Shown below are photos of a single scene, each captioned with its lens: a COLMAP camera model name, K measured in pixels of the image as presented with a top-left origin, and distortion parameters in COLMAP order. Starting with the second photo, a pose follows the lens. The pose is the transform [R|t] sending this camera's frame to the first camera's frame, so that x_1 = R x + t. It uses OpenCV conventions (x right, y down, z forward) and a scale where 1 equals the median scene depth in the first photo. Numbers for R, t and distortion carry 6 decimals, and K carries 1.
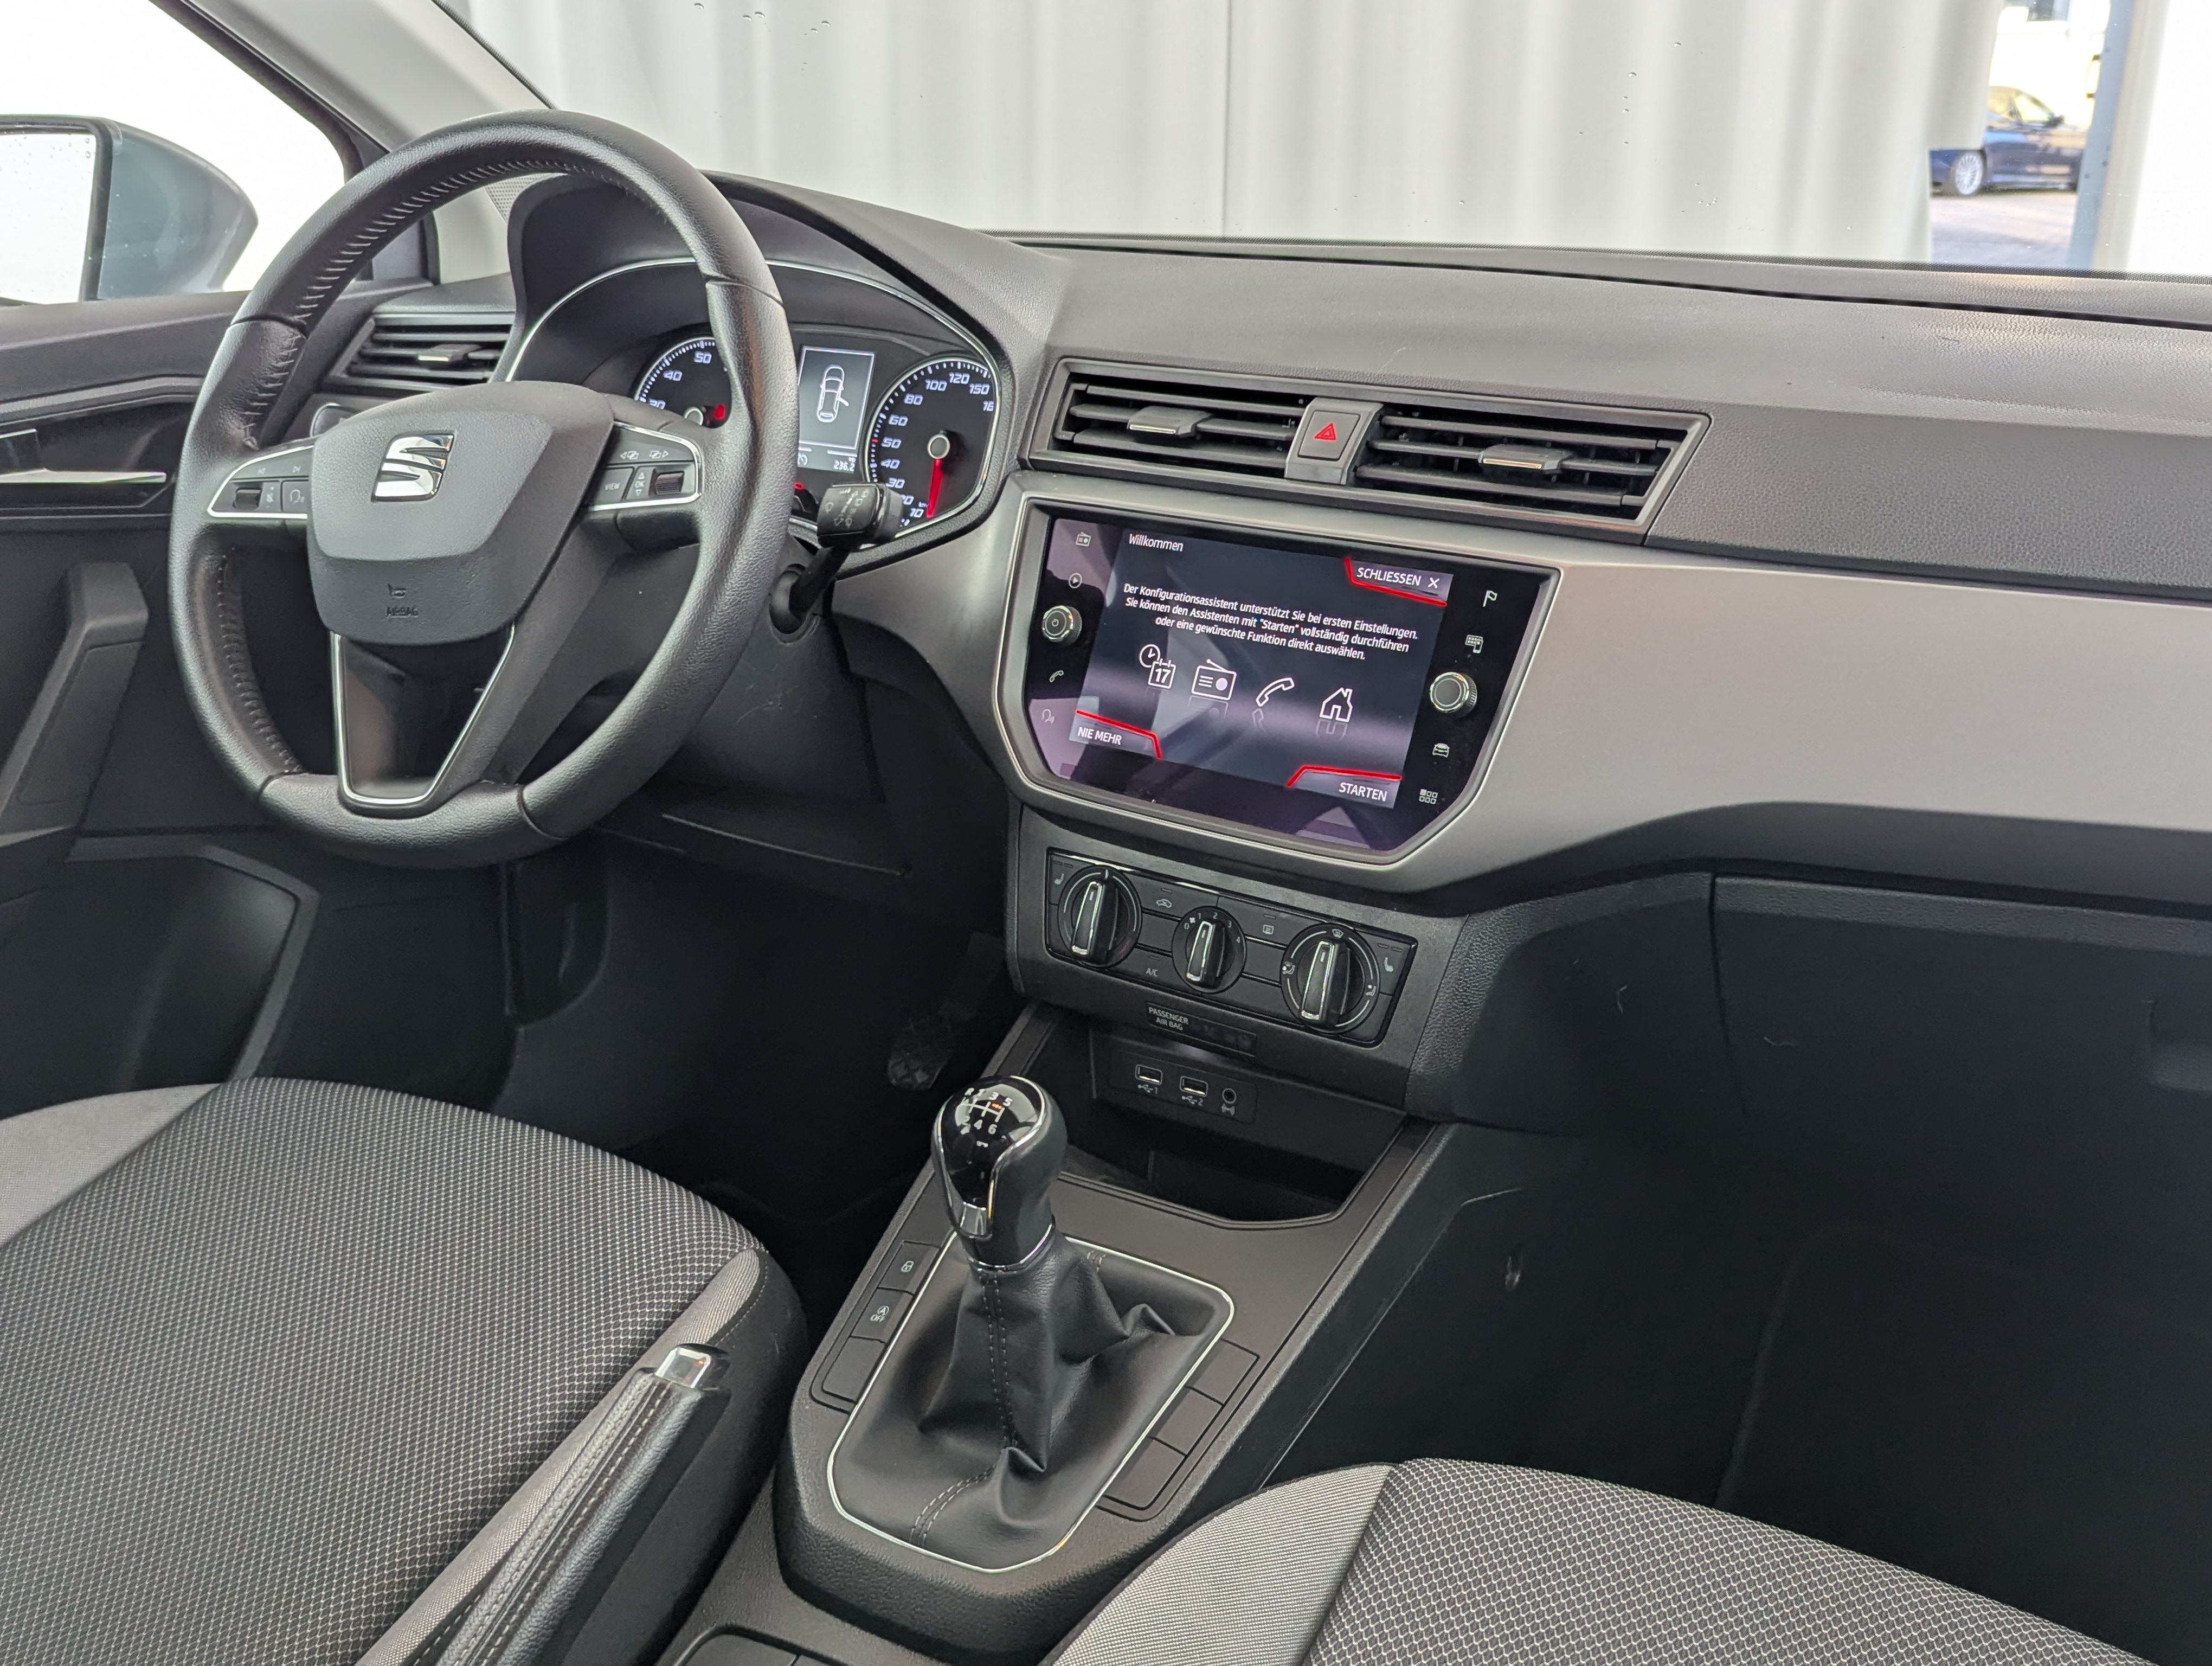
lens RADIAL K [[2101.4, 0, 1103.3], [0, 2101.4, 824.3], [0, 0, 1]] dist [0.056548, 0.000000]
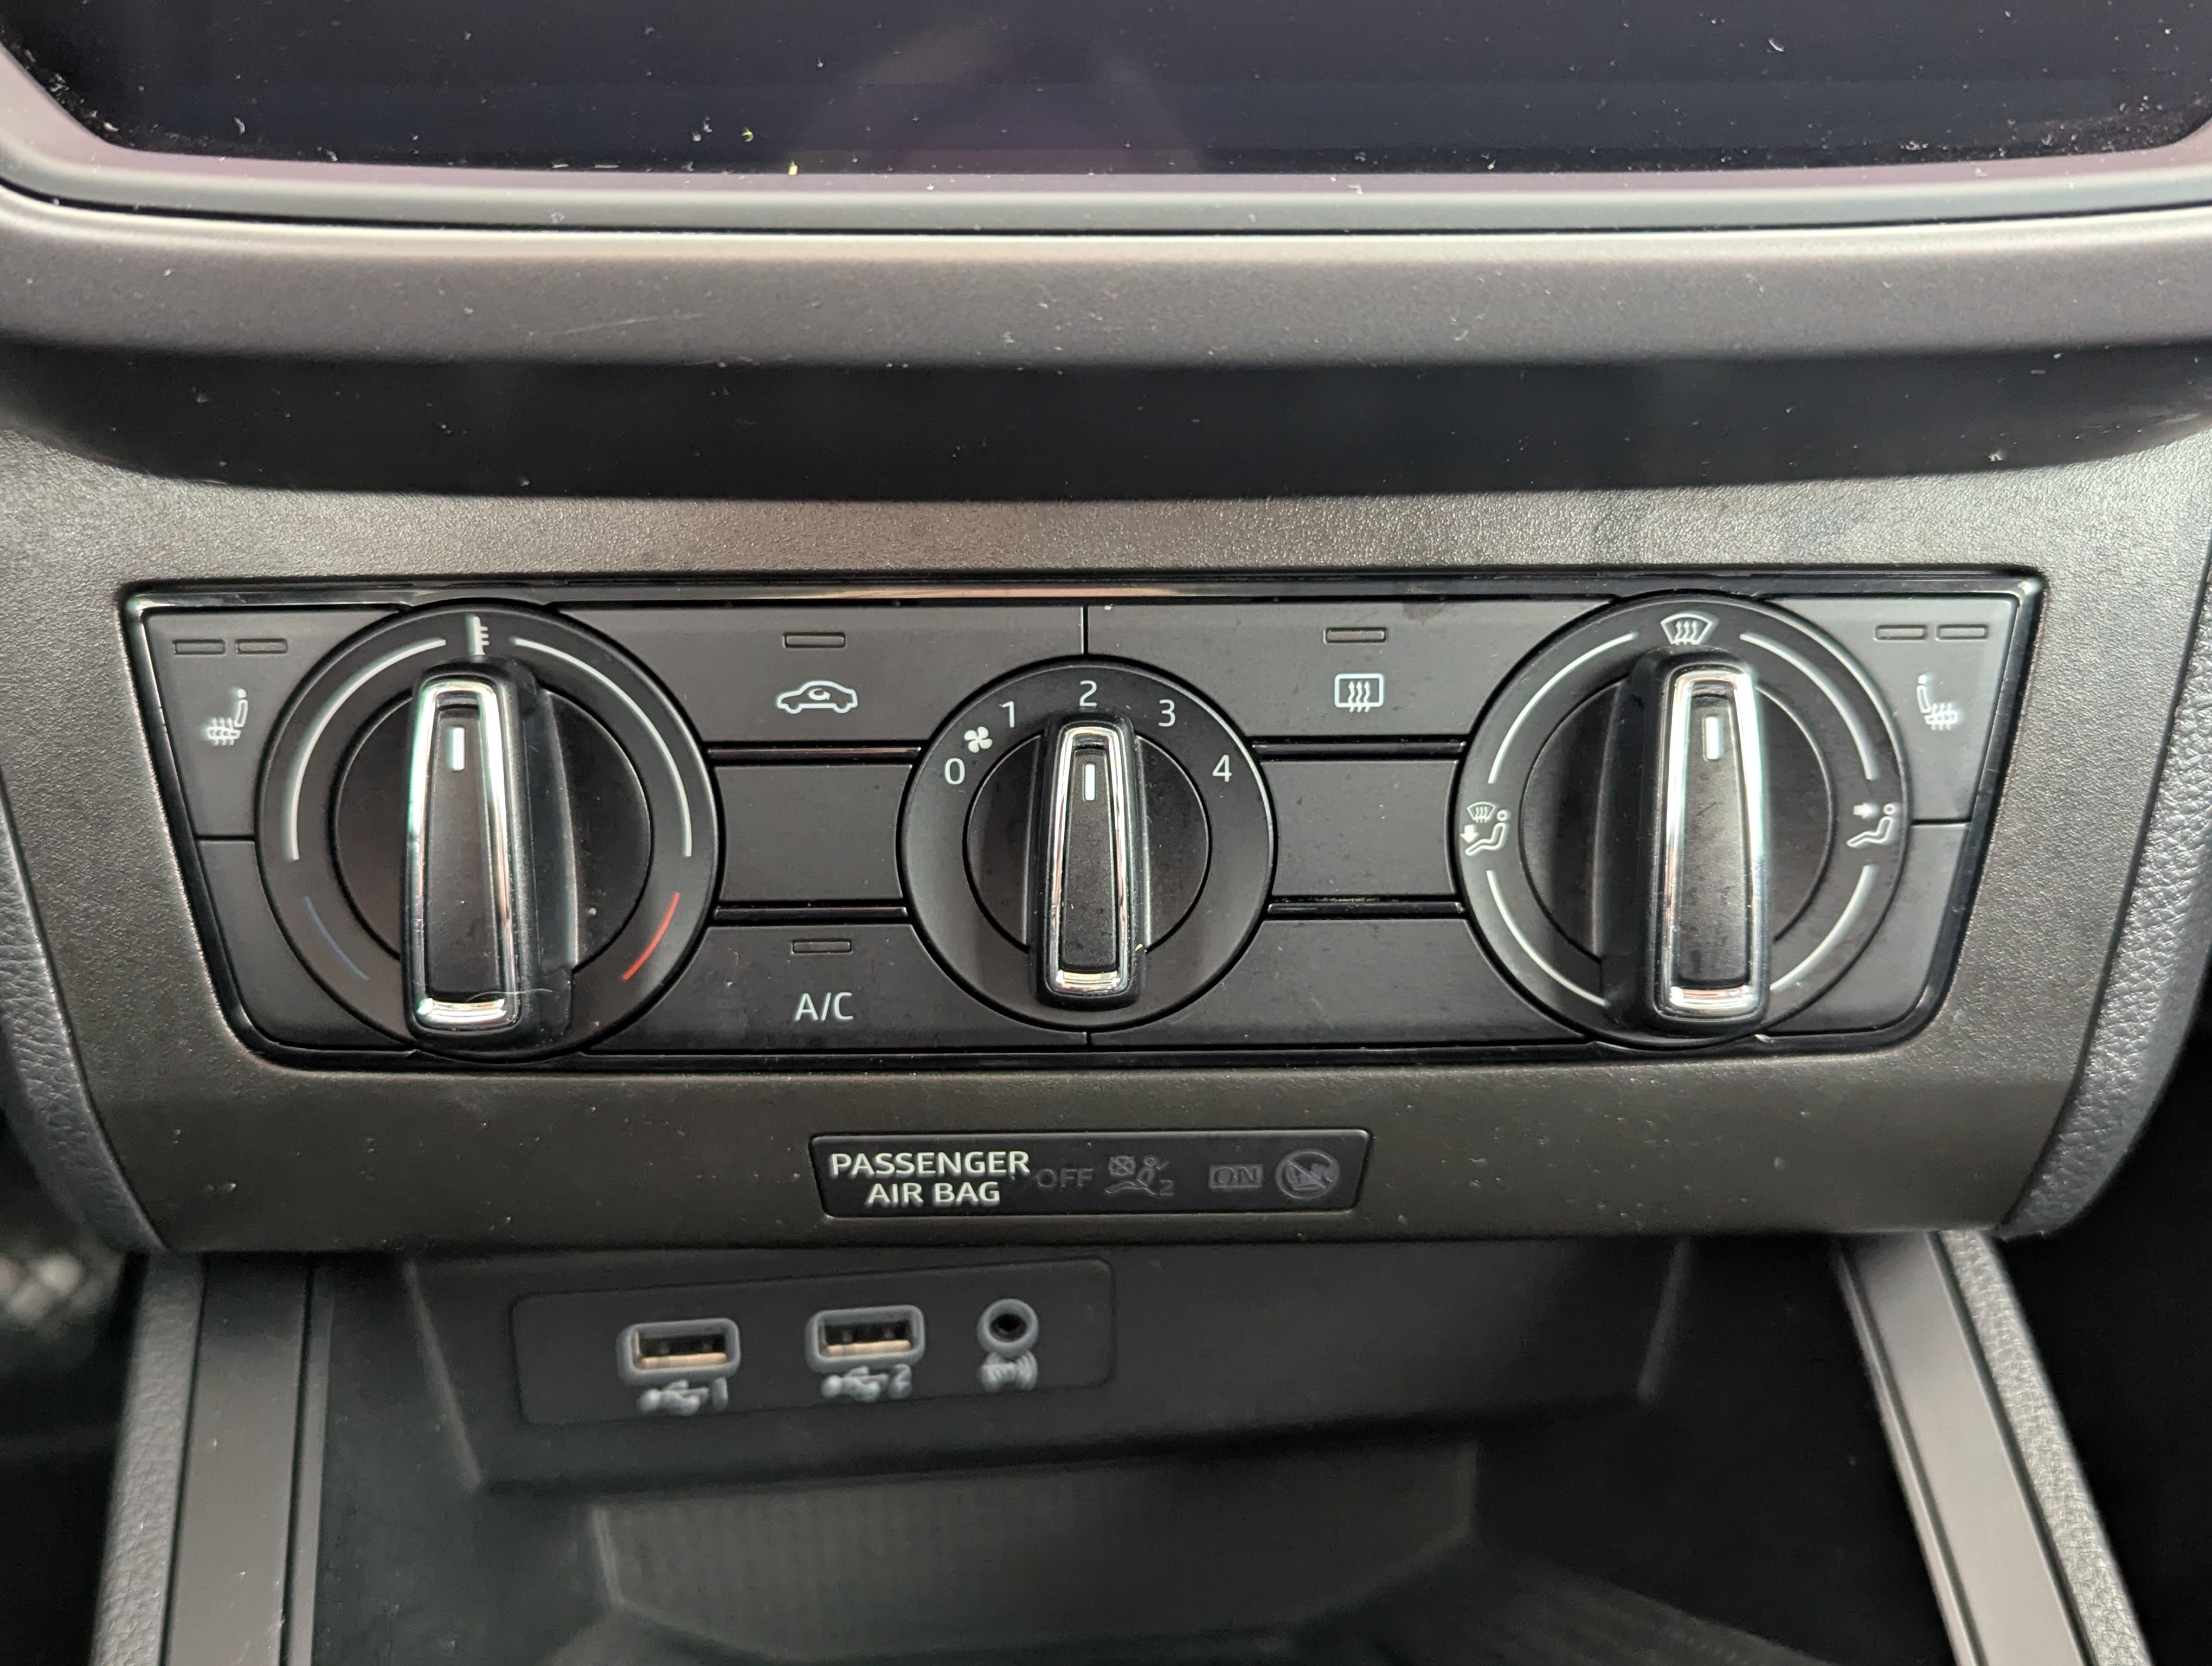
lens RADIAL K [[2101.4, 0, 1095.6], [0, 2101.4, 827.4], [0, 0, 1]] dist [0.056548, 0.000000]
pose [[0.800619, -0.256034, 0.541716, -0.075293], [0.200059, 0.966448, 0.161104, 0.021557], [-0.564789, -0.020607, 0.824978, 0.831133]]
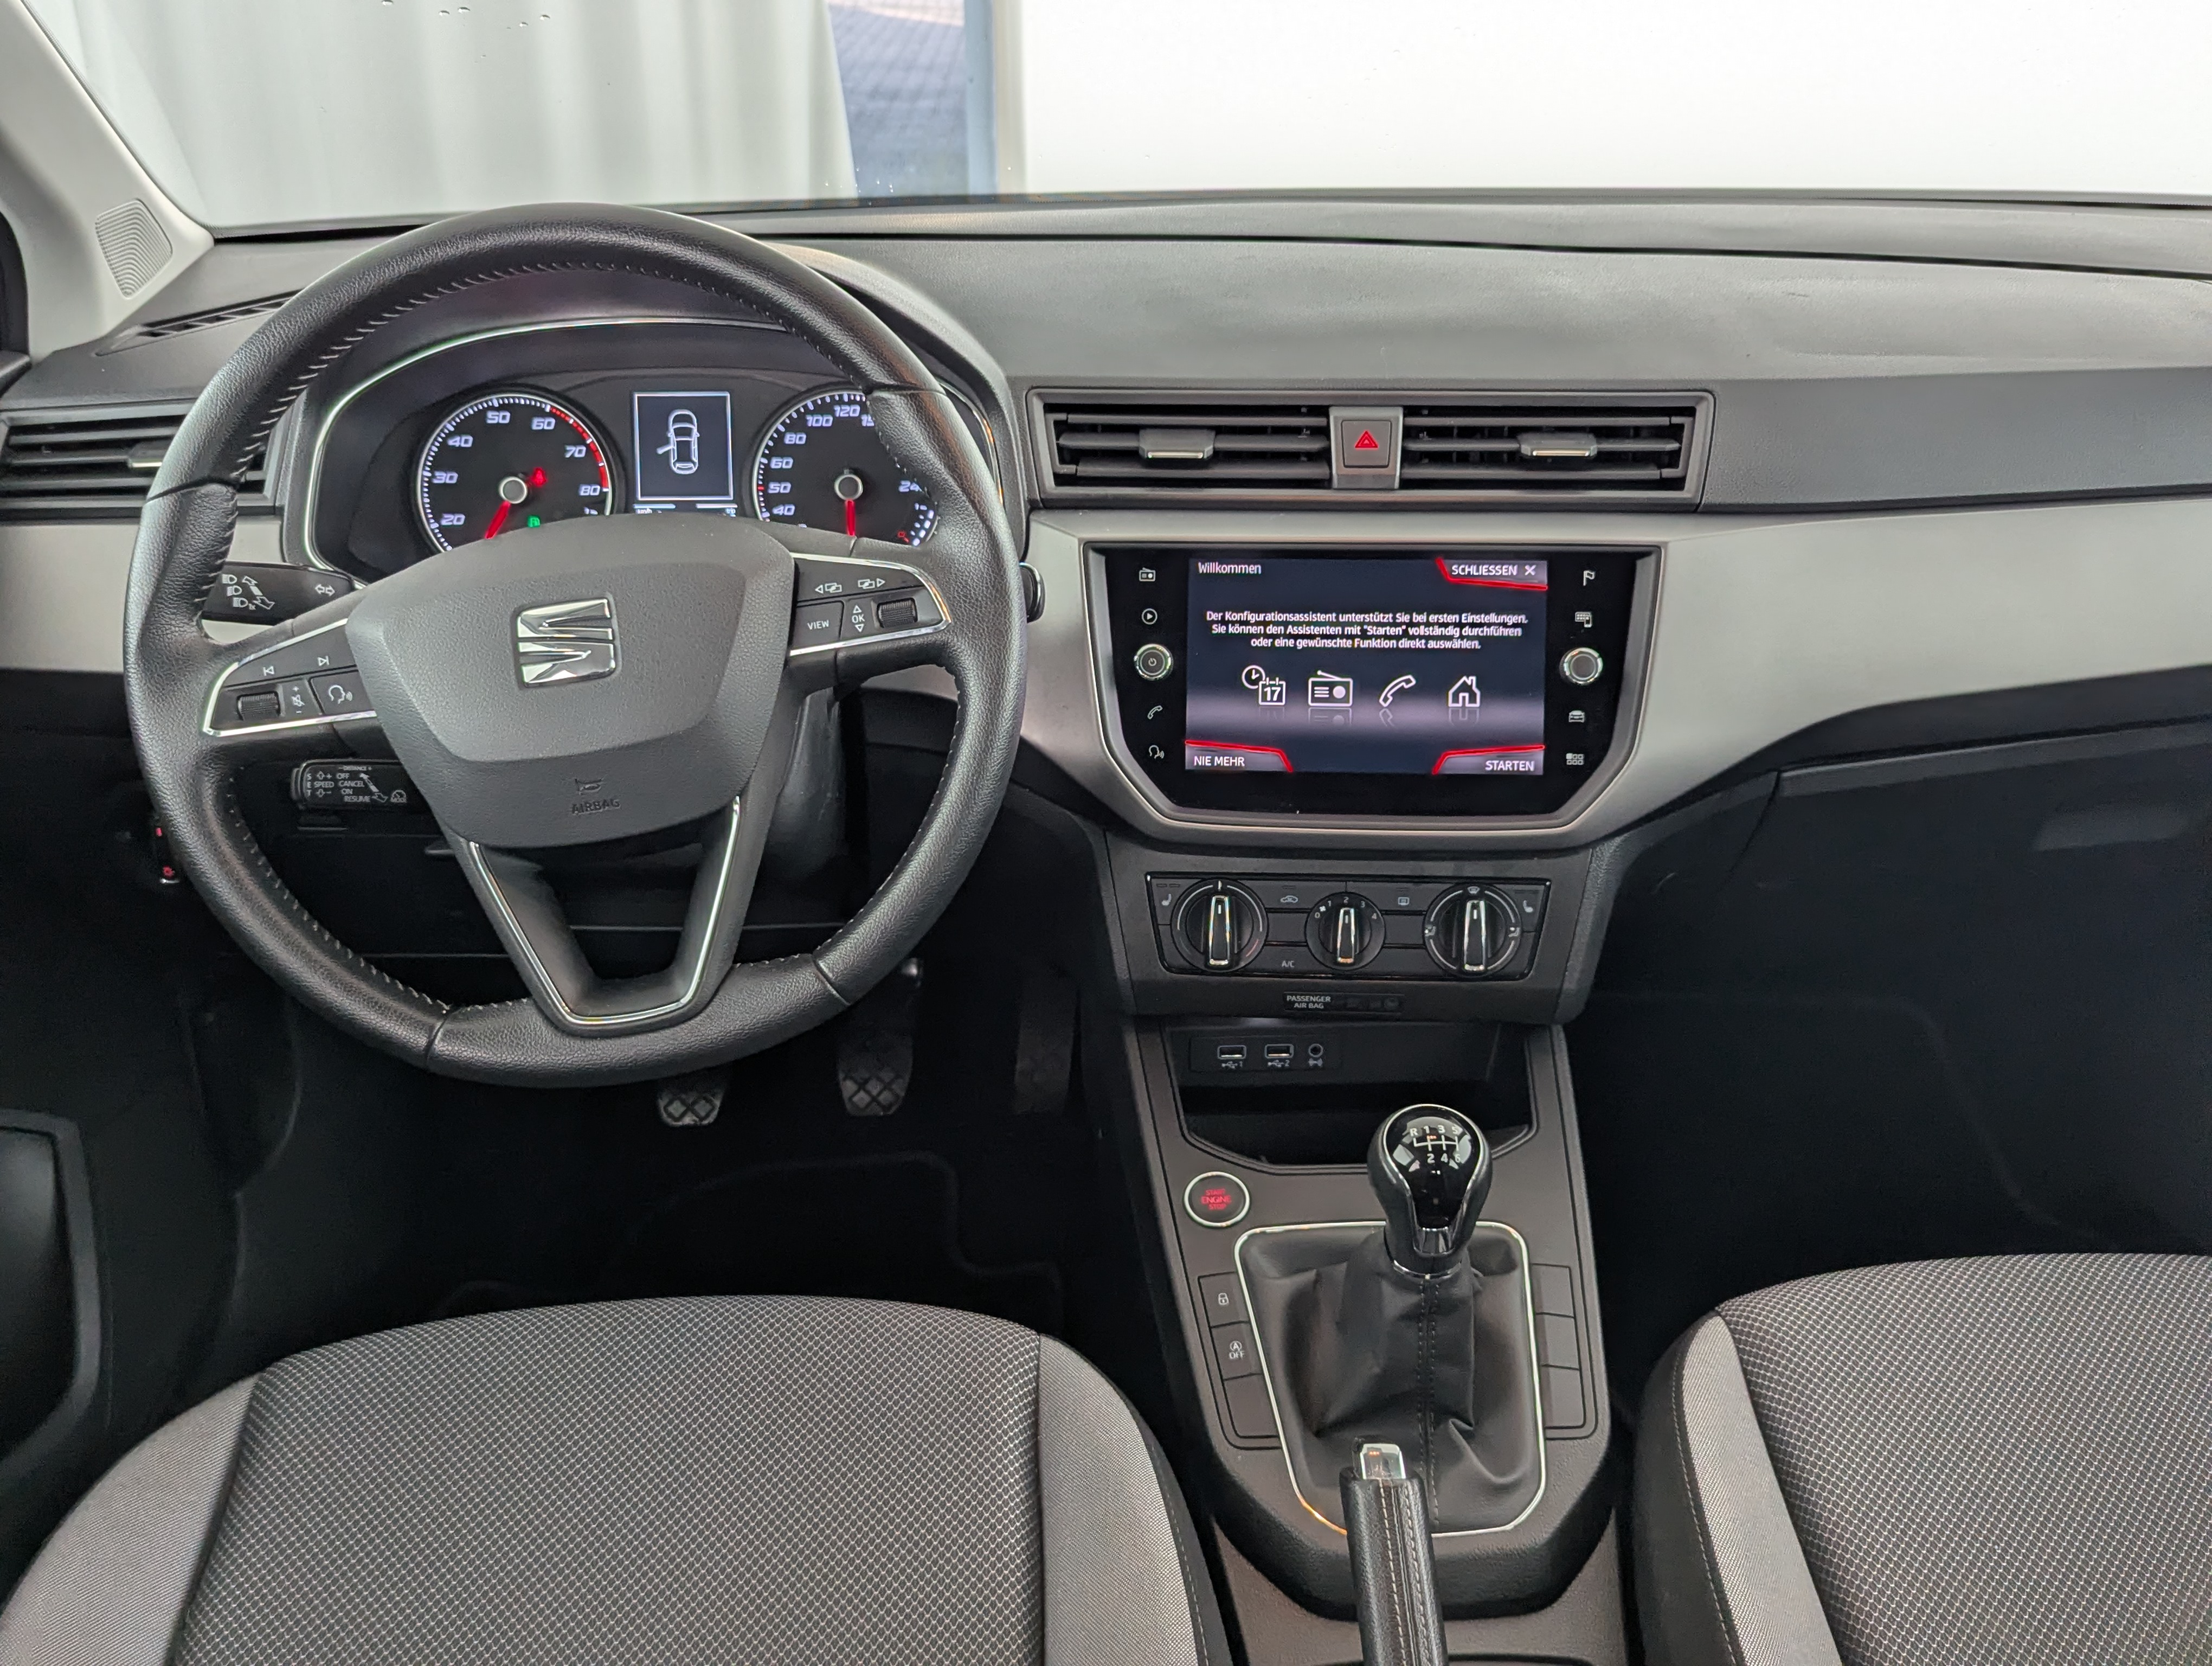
lens RADIAL K [[2101.4, 0, 1115.5], [0, 2101.4, 835.4], [0, 0, 1]] dist [0.056548, 0.000000]
pose [[0.844668, -0.240996, 0.477972, -0.572019], [0.187117, 0.969521, 0.158167, -0.187195], [-0.501521, -0.044162, 0.864017, 0.126501]]
